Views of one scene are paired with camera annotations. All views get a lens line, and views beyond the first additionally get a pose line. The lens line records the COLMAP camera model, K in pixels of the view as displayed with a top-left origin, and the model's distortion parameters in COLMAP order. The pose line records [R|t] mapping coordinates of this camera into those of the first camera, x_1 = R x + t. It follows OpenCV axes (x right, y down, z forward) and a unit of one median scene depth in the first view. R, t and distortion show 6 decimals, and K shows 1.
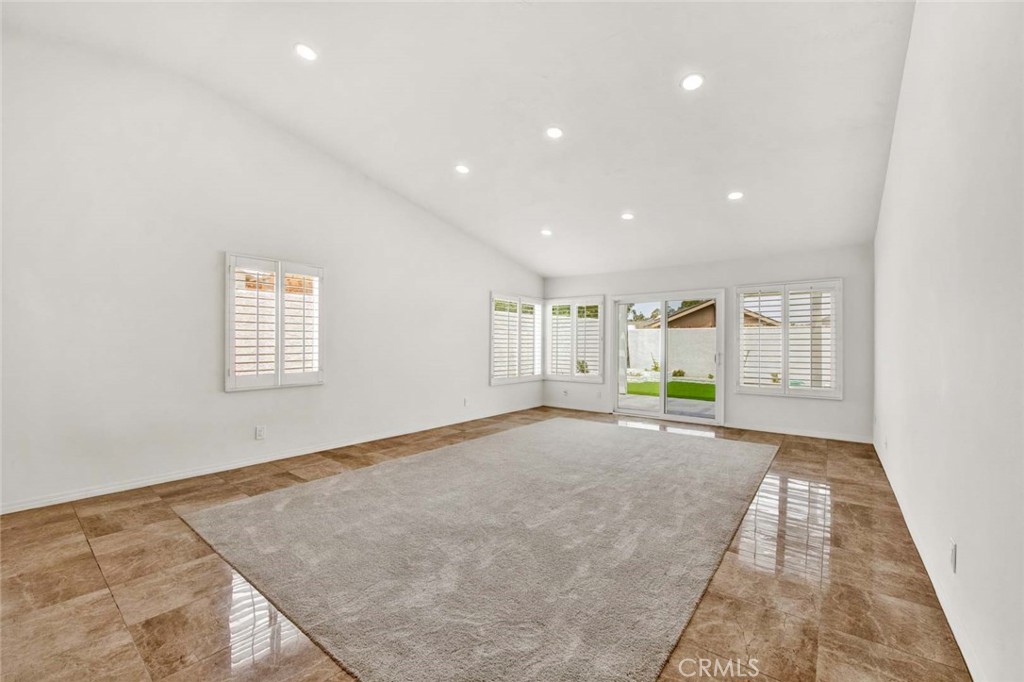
lens RADIAL K [[422.3, 0, 512.7], [0, 422.3, 341.1], [0, 0, 1]] dist [-0.021255, 0.000466]
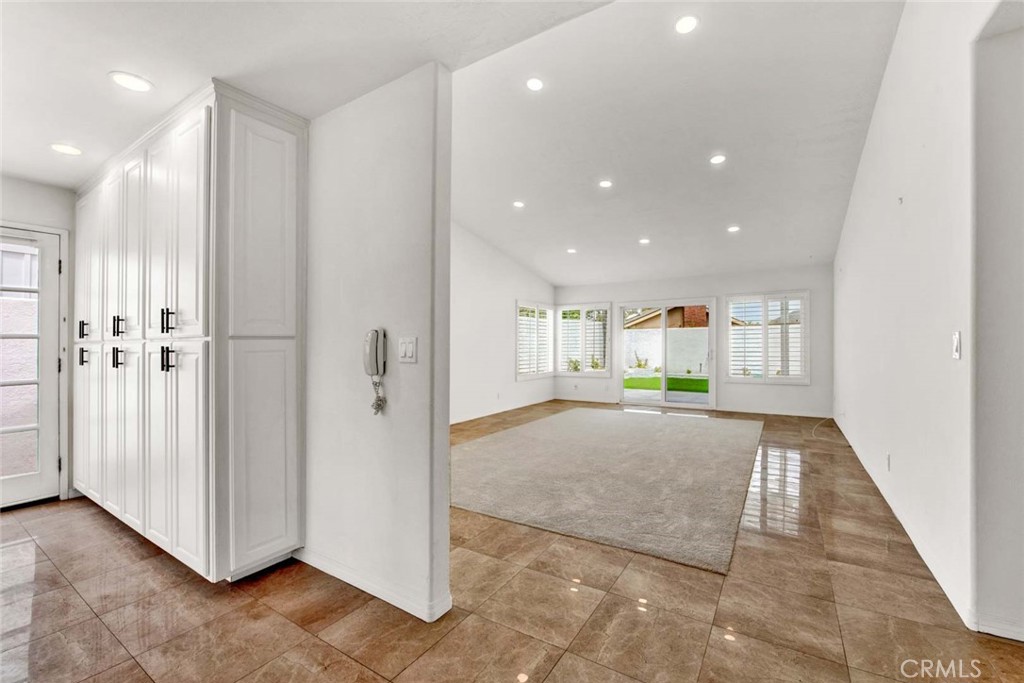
lens RADIAL K [[422.3, 0, 514.4], [0, 422.3, 345.1], [0, 0, 1]] dist [-0.021255, 0.000466]
pose [[0.996819, -0.013901, 0.078476, -0.172728], [0.013299, 0.999878, 0.008186, -0.003360], [-0.078581, -0.007117, 0.996882, -0.169104]]
